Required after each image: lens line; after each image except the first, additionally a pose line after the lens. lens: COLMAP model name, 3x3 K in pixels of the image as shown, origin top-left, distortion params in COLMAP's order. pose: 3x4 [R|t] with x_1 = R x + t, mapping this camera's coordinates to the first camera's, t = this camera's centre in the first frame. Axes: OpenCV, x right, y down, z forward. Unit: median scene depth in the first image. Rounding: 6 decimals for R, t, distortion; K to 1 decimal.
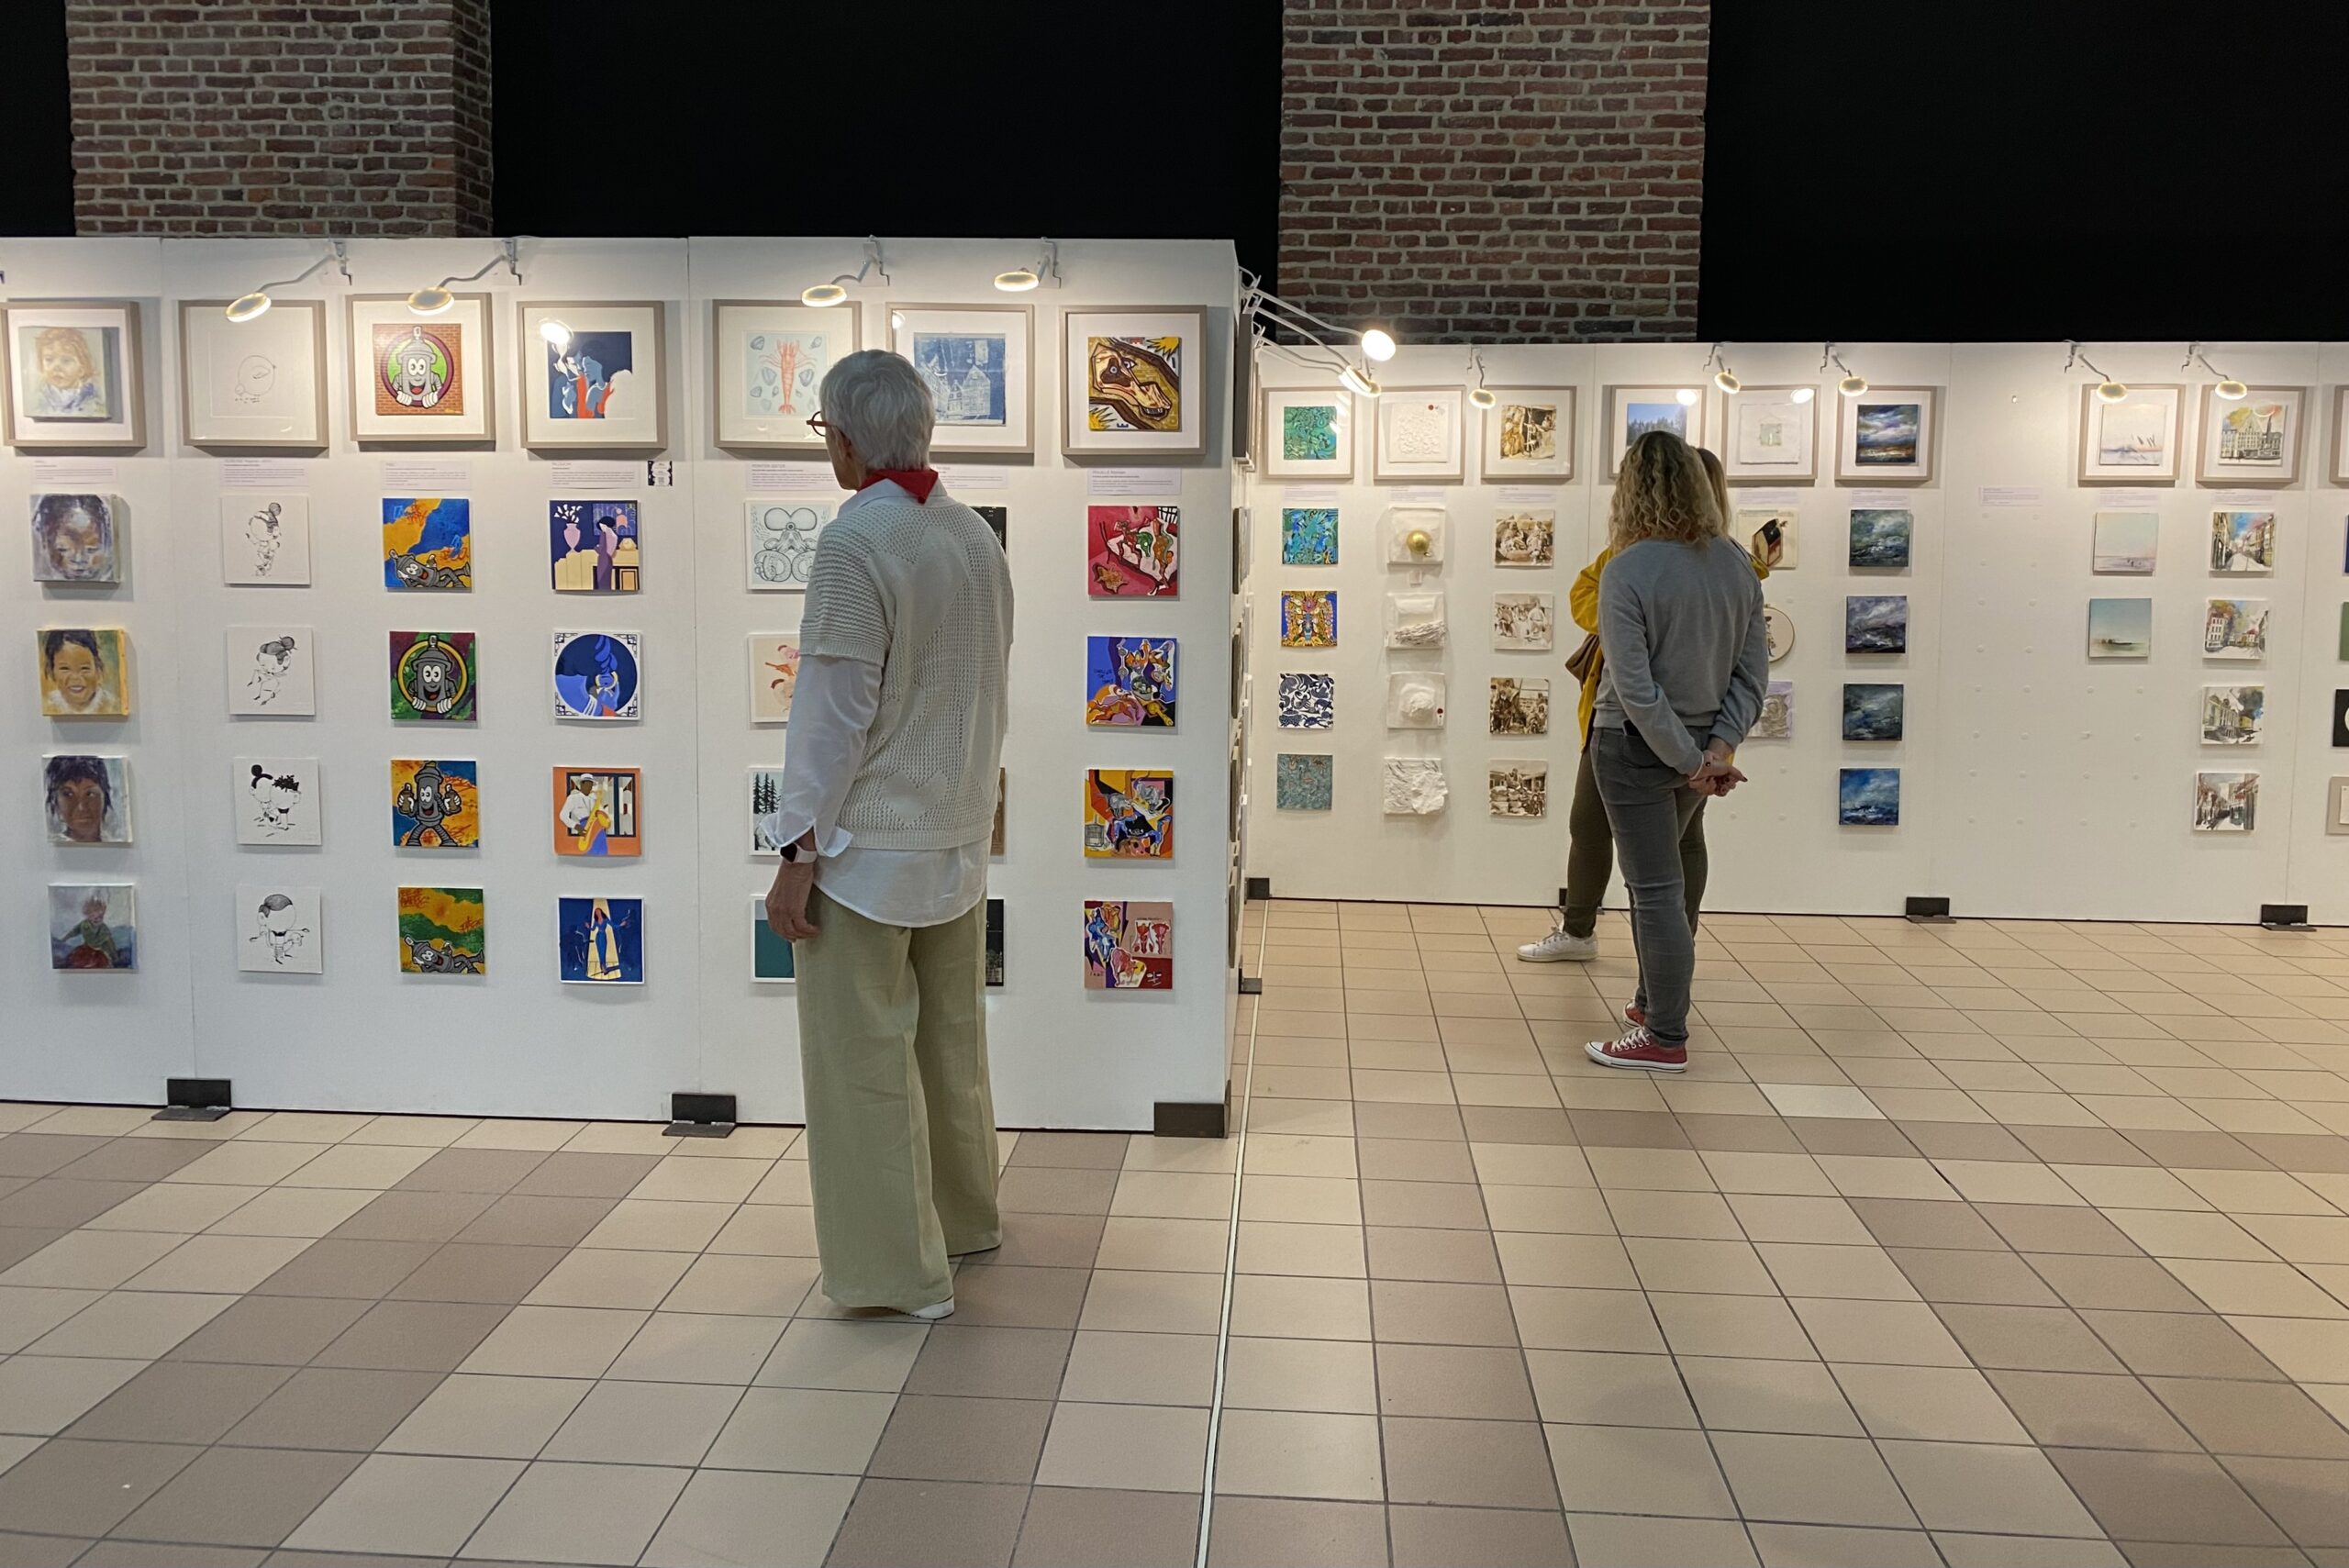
lens RADIAL K [[1818.7, 0, 1121.8], [0, 1818.7, 686.0], [0, 0, 1]] dist [0.034661, -0.062671]
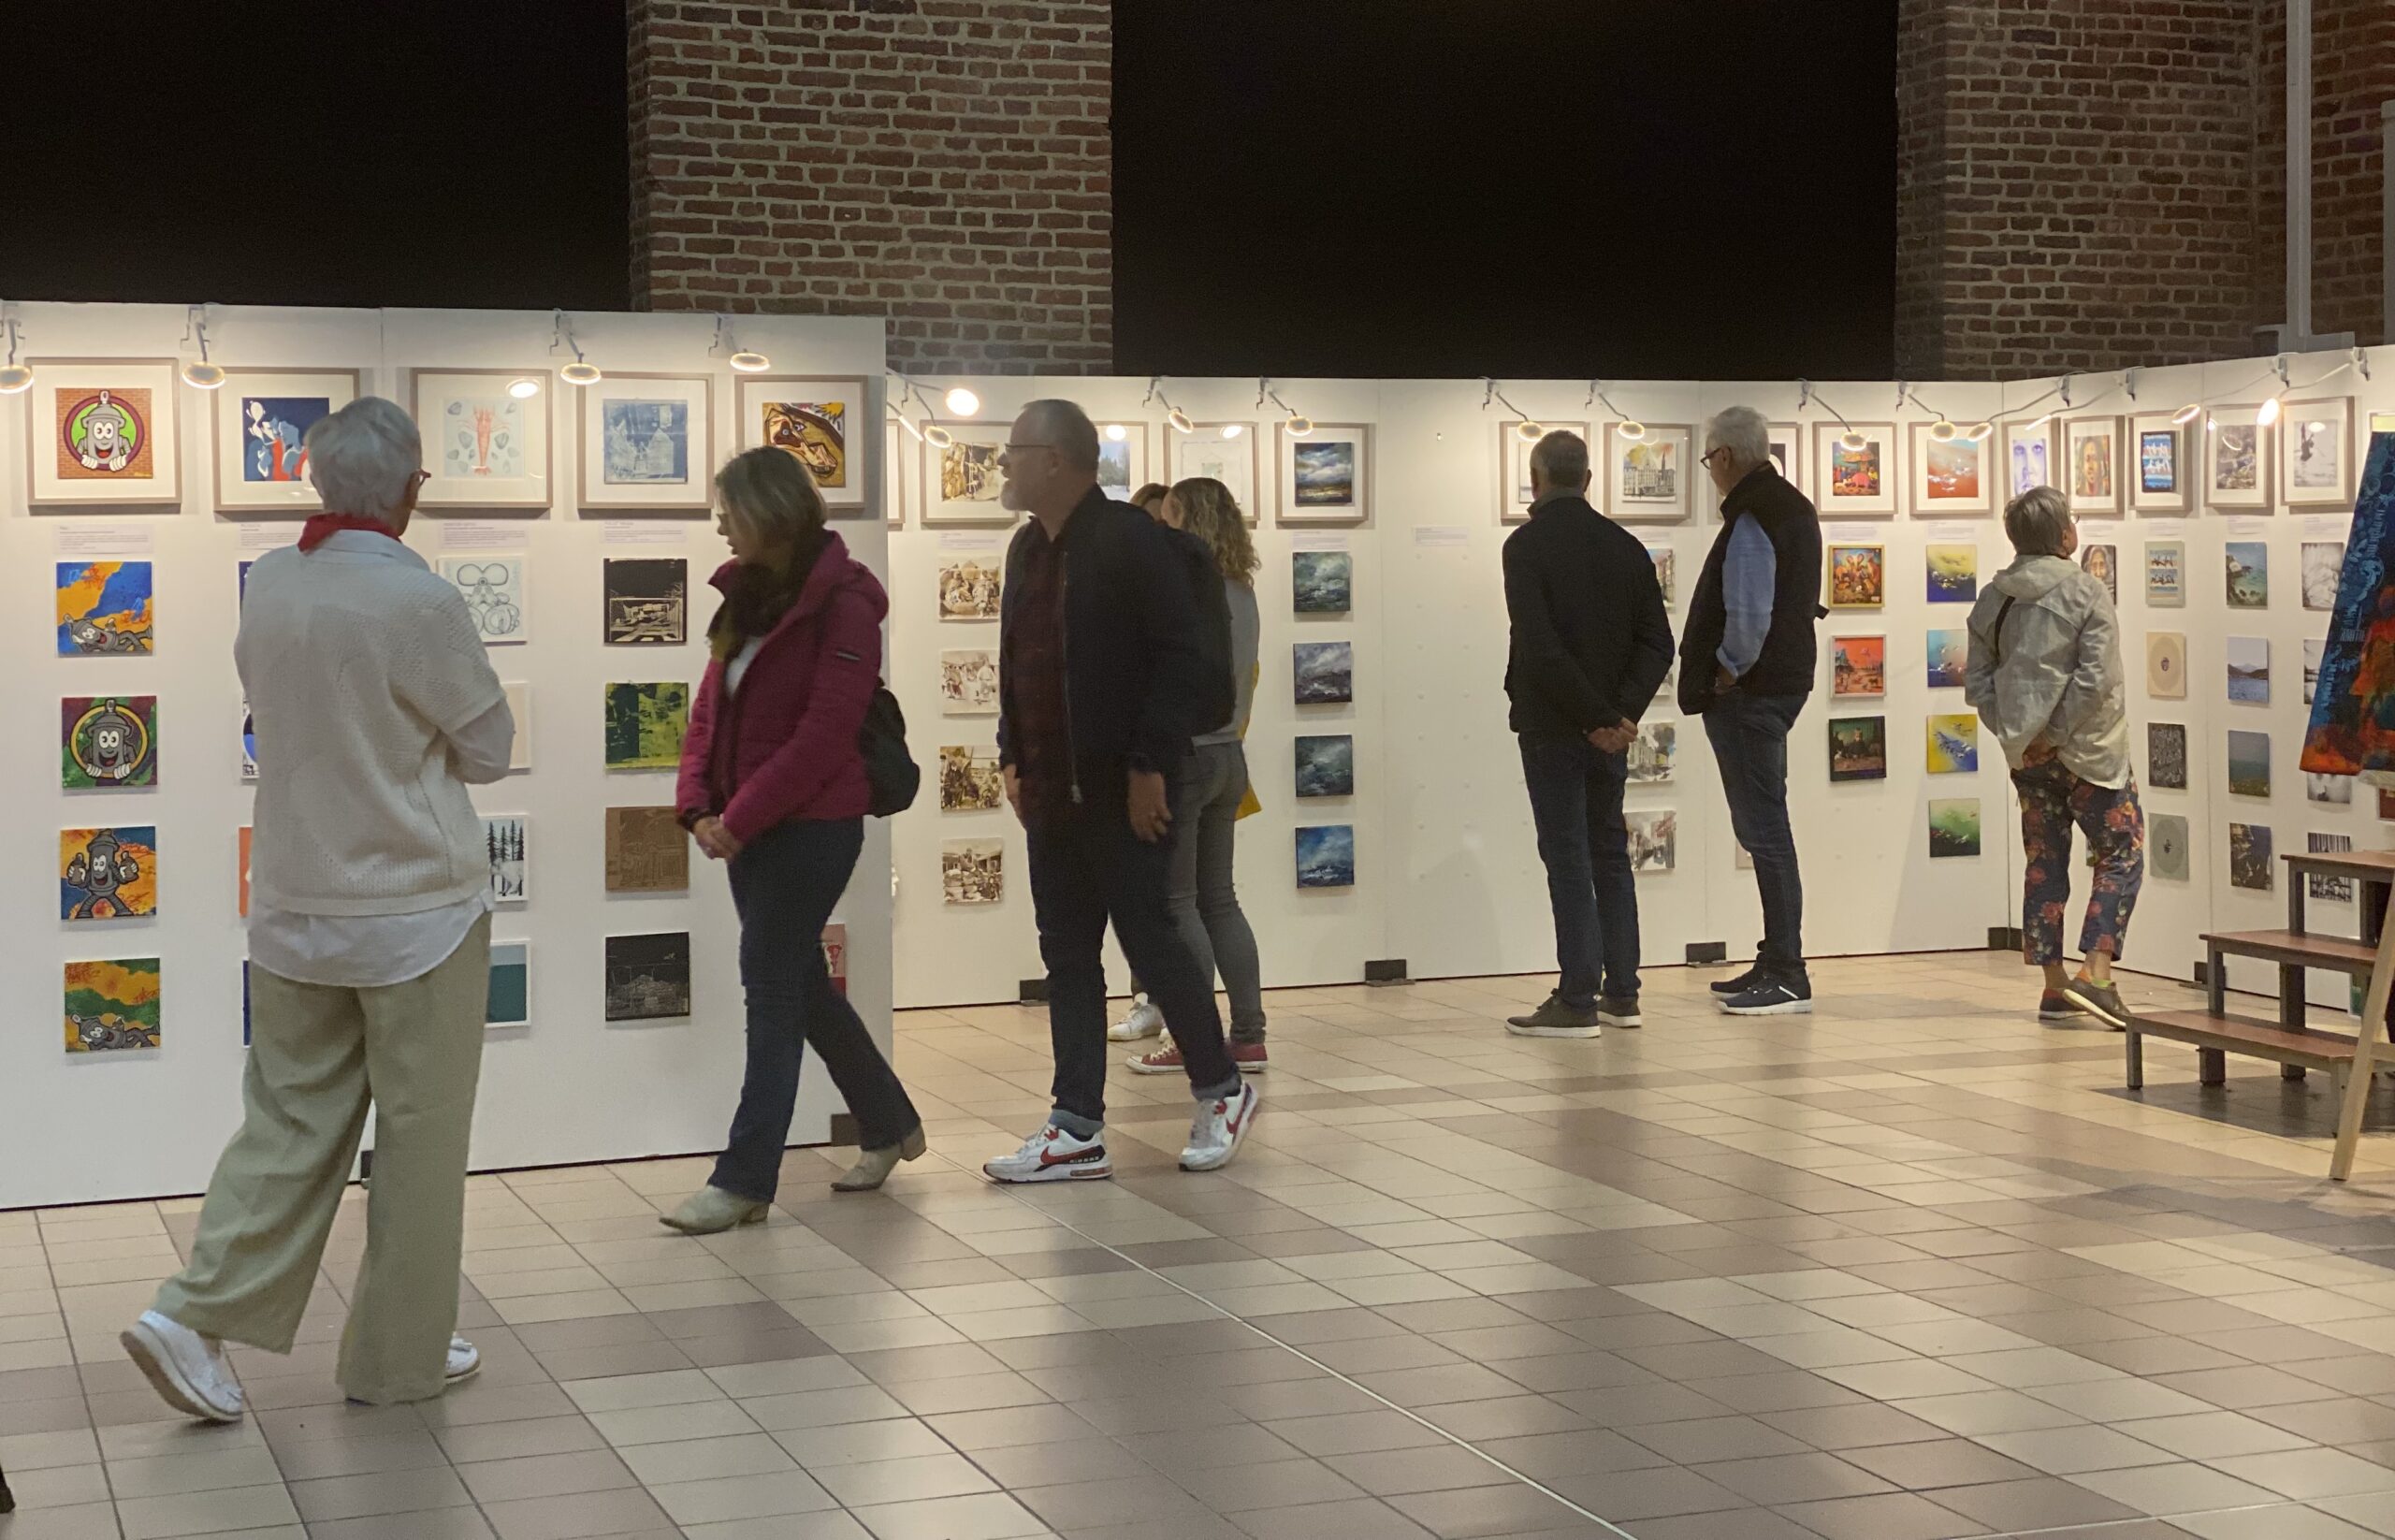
lens RADIAL K [[3628.3, 0, 1199.6], [0, 3628.3, 769.2], [0, 0, 1]] dist [-0.032756, 0.000000]
pose [[0.903303, -0.041721, 0.426970, -0.448926], [0.059758, 0.997794, -0.028926, 0.066676], [-0.424822, 0.051644, 0.903803, -0.668726]]
